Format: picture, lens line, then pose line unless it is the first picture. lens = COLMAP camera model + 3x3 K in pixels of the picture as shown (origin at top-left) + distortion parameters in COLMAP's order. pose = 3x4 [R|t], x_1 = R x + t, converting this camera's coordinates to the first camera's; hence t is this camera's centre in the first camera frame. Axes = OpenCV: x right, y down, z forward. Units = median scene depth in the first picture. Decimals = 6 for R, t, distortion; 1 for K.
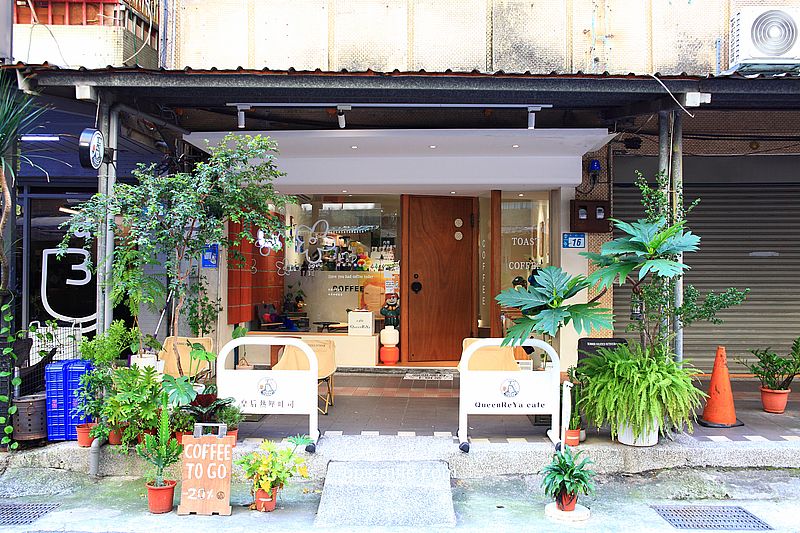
lens RADIAL K [[735.5, 0, 400.0], [0, 735.5, 266.5], [0, 0, 1]] dist [-0.008608, -0.000951]
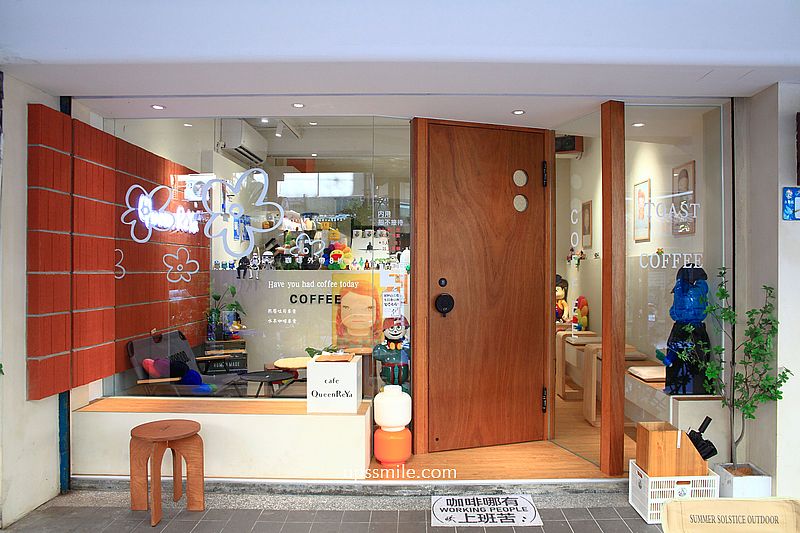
lens RADIAL K [[604.1, 0, 401.8], [0, 604.1, 276.4], [0, 0, 1]] dist [-0.044867, 0.000933]
pose [[0.999076, -0.006234, 0.042525, -0.023667], [0.004997, 0.999563, 0.029133, -0.002902], [-0.042688, -0.028894, 0.998671, 0.590159]]
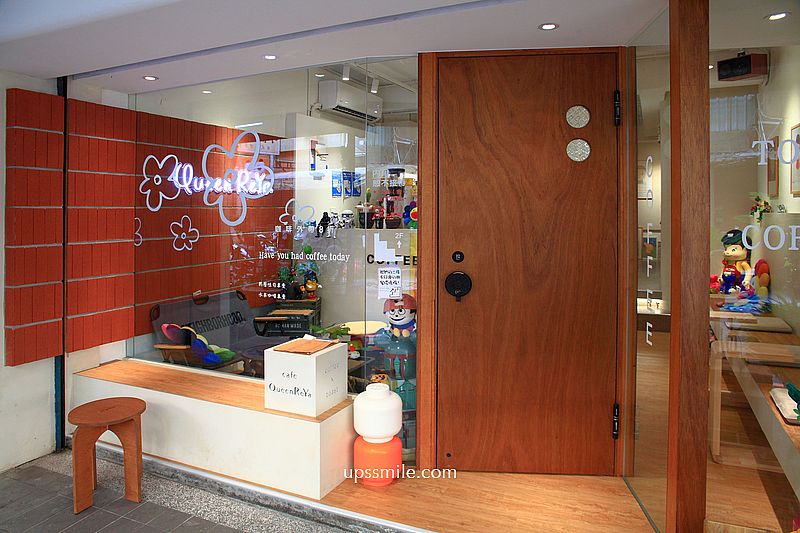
lens RADIAL K [[521.3, 0, 397.9], [0, 521.3, 209.4], [0, 0, 1]] dist [-0.039197, -0.000454]
pose [[0.913188, -0.010536, -0.407402, 0.106885], [0.018818, 0.999690, 0.016326, -0.017477], [0.407103, -0.022575, 0.913103, 0.732584]]
